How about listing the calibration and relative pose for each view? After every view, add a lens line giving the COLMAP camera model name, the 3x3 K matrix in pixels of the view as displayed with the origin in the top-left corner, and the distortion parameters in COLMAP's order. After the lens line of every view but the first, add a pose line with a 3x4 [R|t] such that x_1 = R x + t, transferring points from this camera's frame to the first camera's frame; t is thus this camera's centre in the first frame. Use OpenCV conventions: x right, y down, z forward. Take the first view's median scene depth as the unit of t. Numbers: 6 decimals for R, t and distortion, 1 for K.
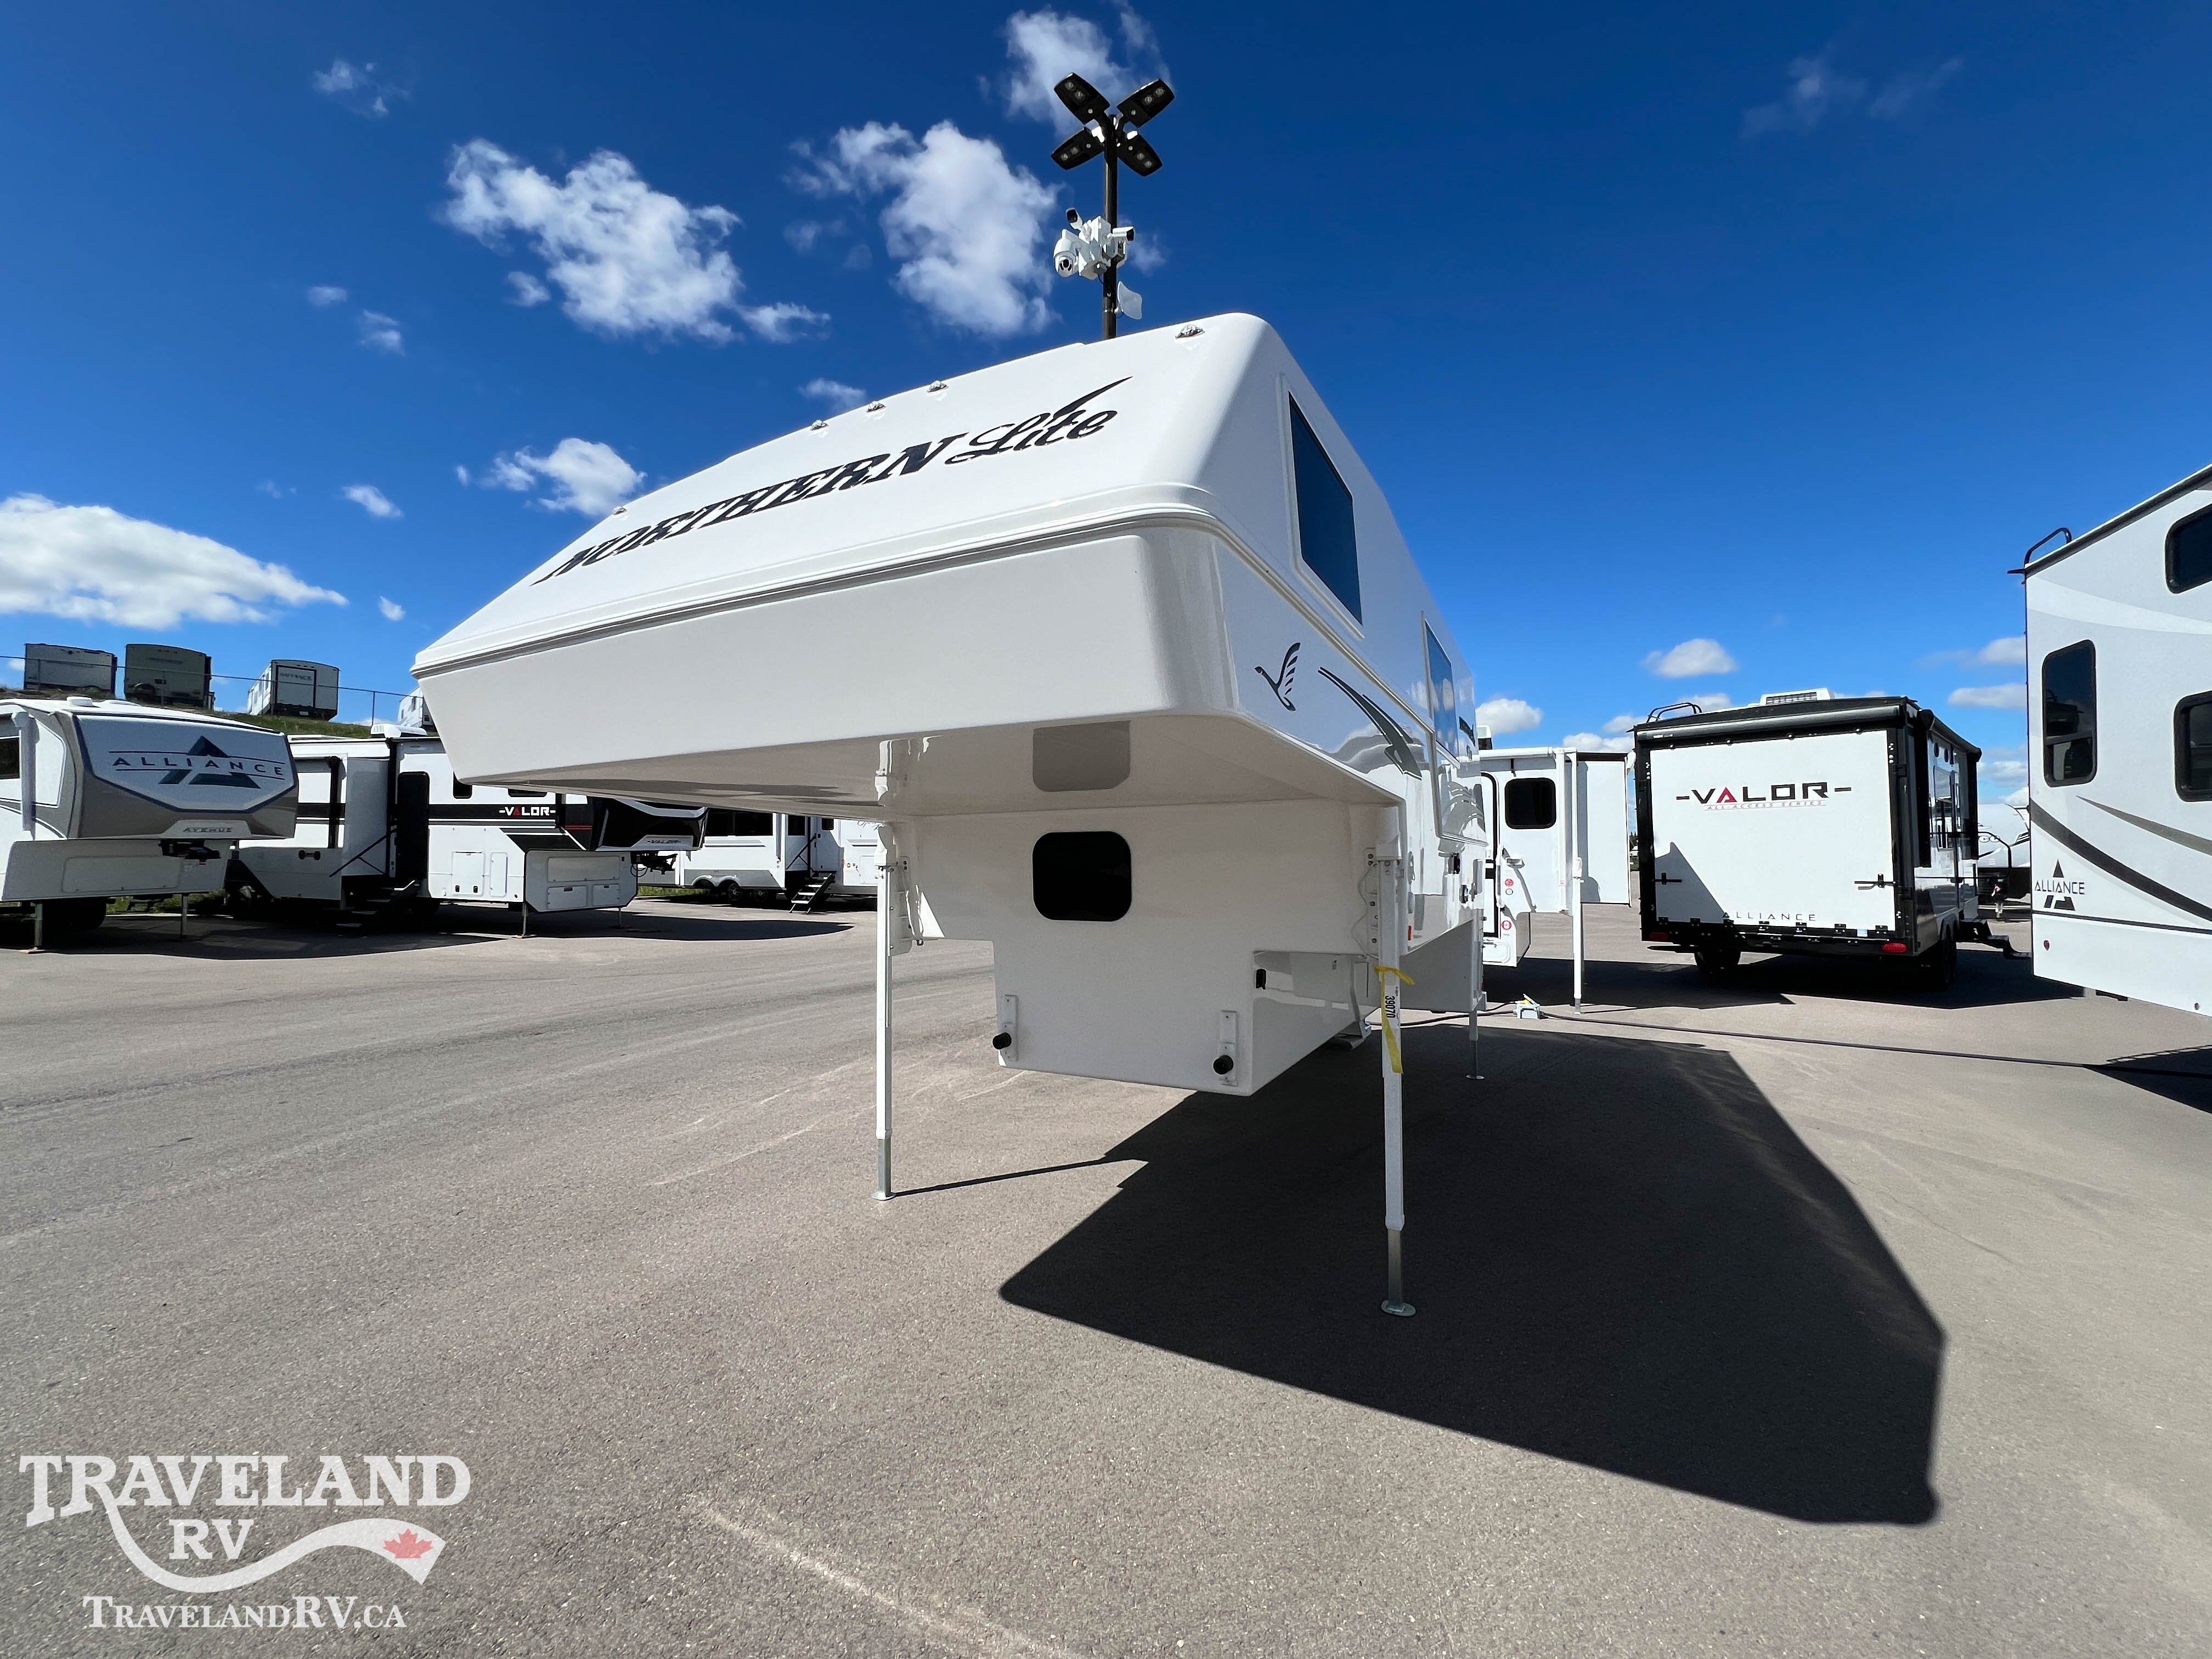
lens RADIAL K [[882.4, 0, 1101.6], [0, 882.4, 827.7], [0, 0, 1]] dist [-0.000932, 0.000250]
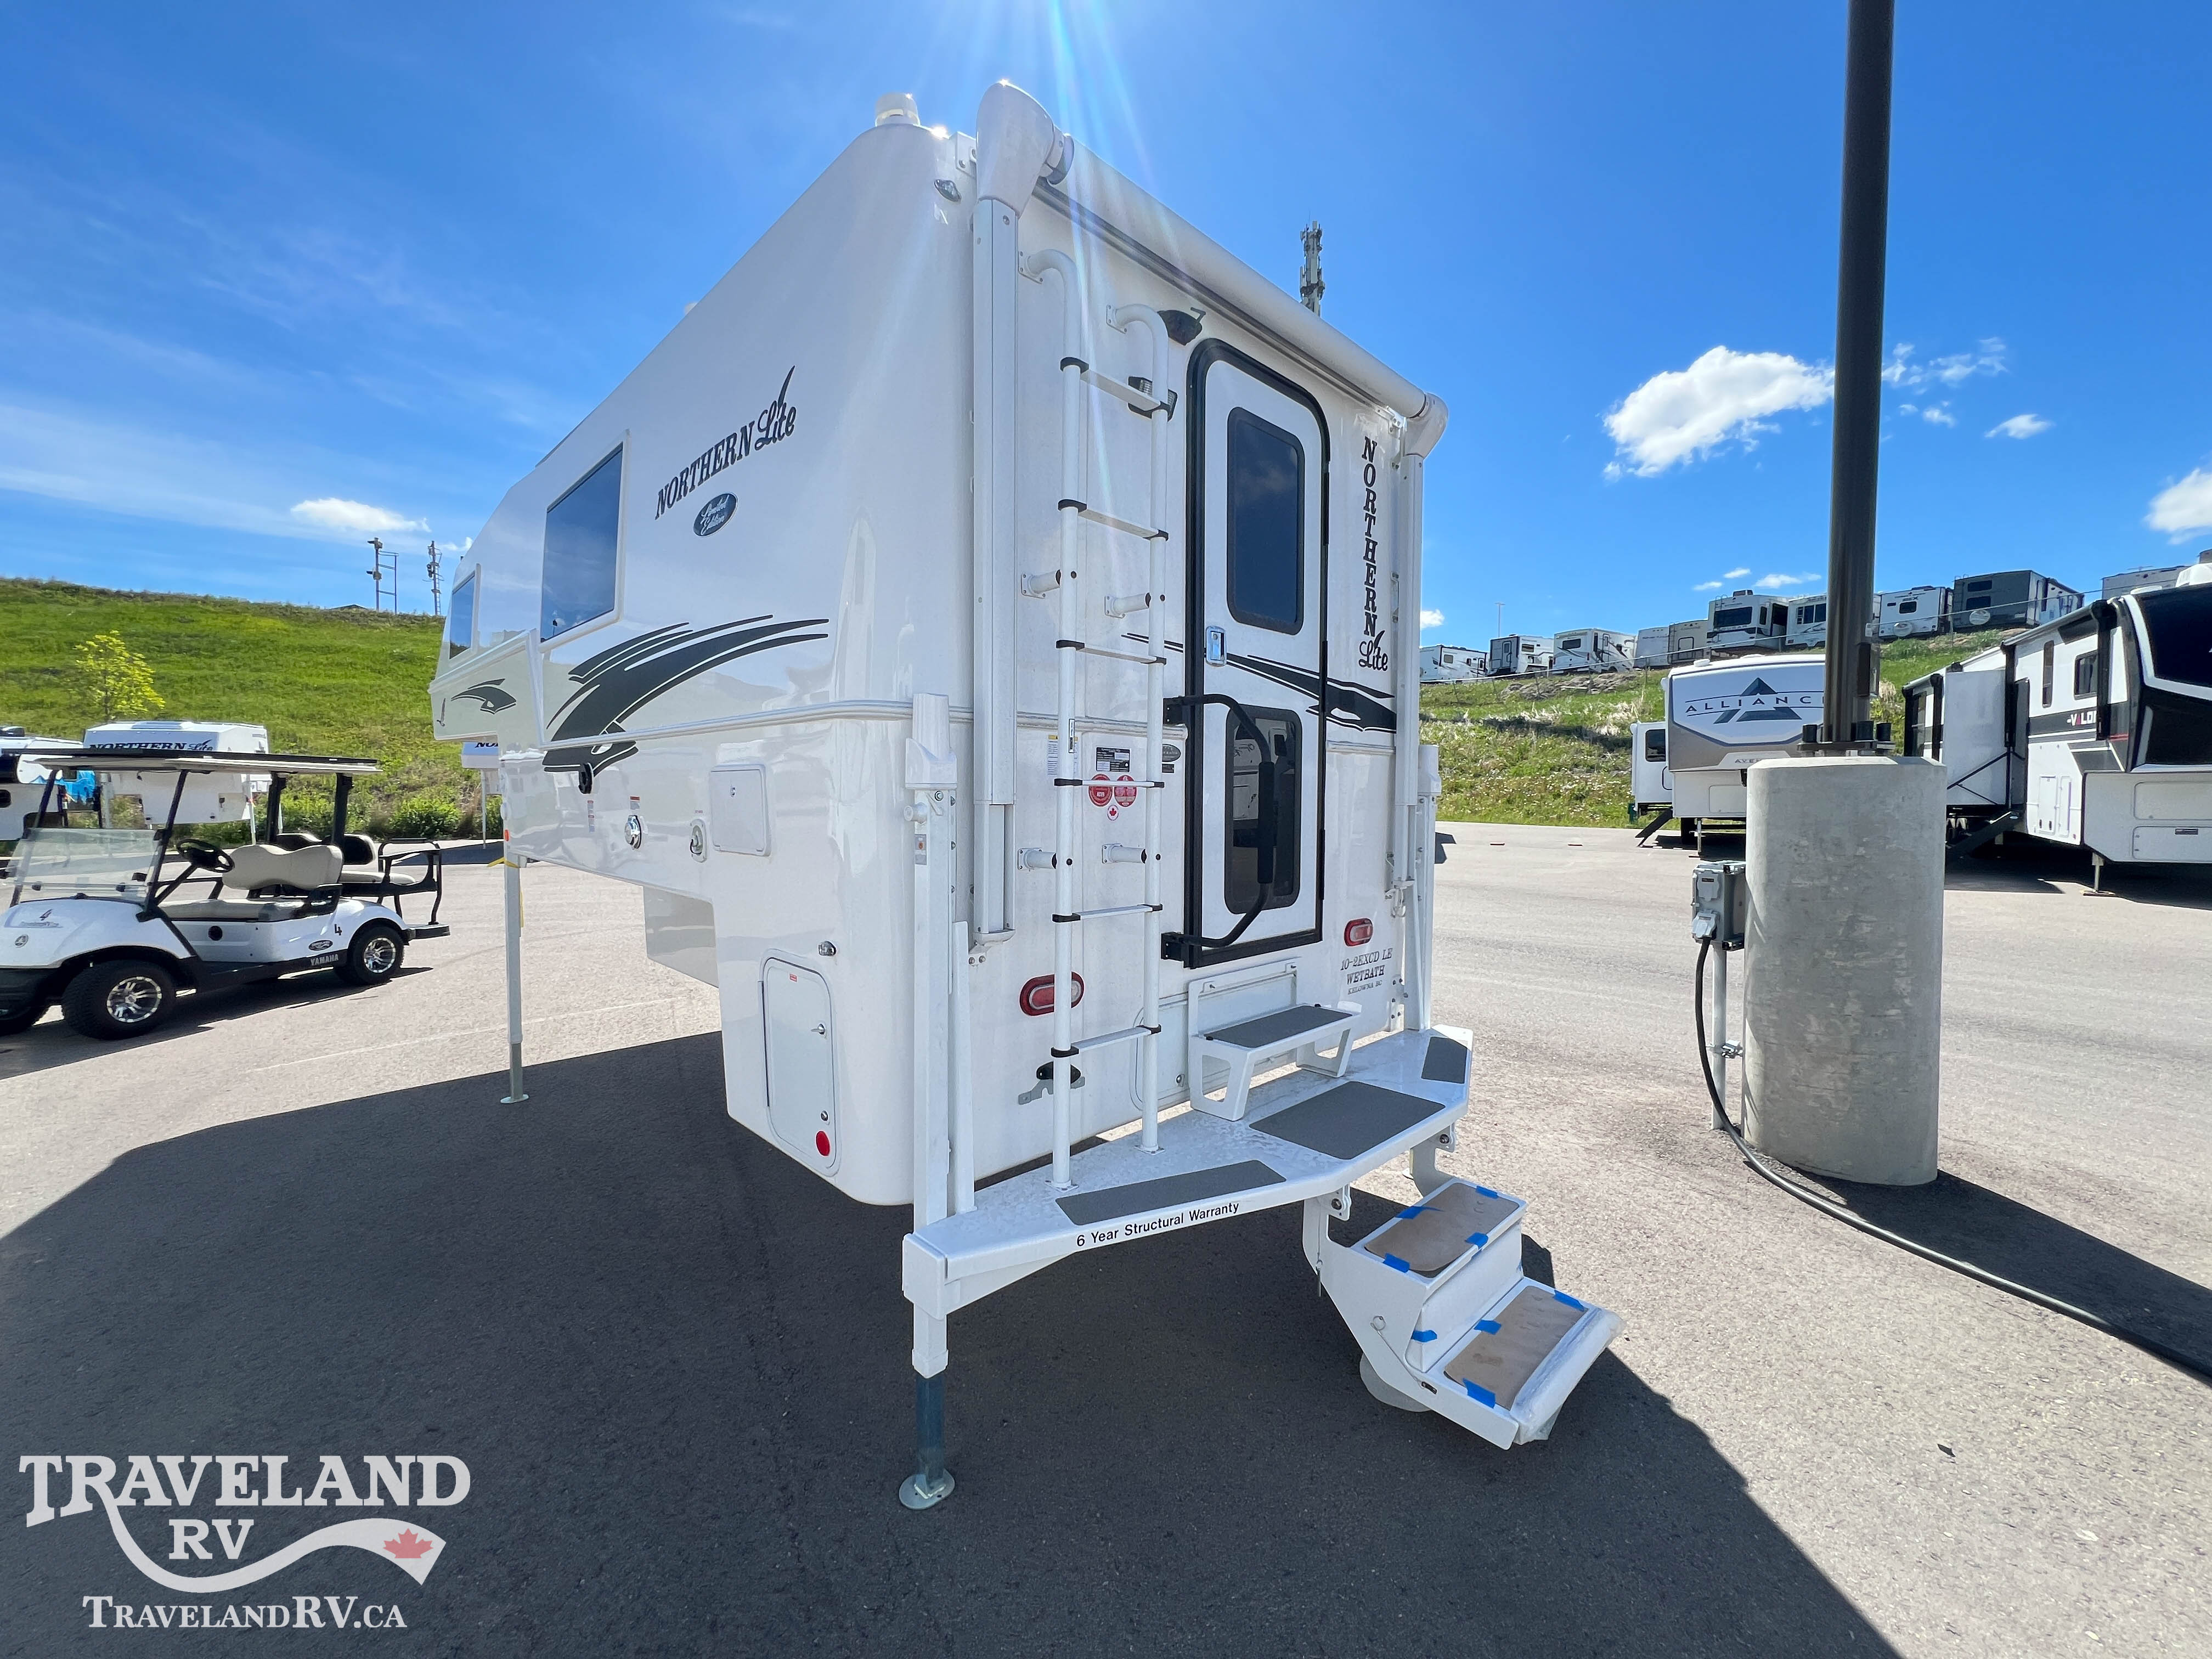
lens RADIAL K [[882.4, 0, 1101.6], [0, 882.4, 827.7], [0, 0, 1]] dist [-0.000932, 0.000250]
pose [[-0.311874, 0.037393, -0.949387, 0.318037], [0.028628, 0.999141, 0.029948, 0.029901], [0.949692, -0.017839, -0.312677, 0.539534]]
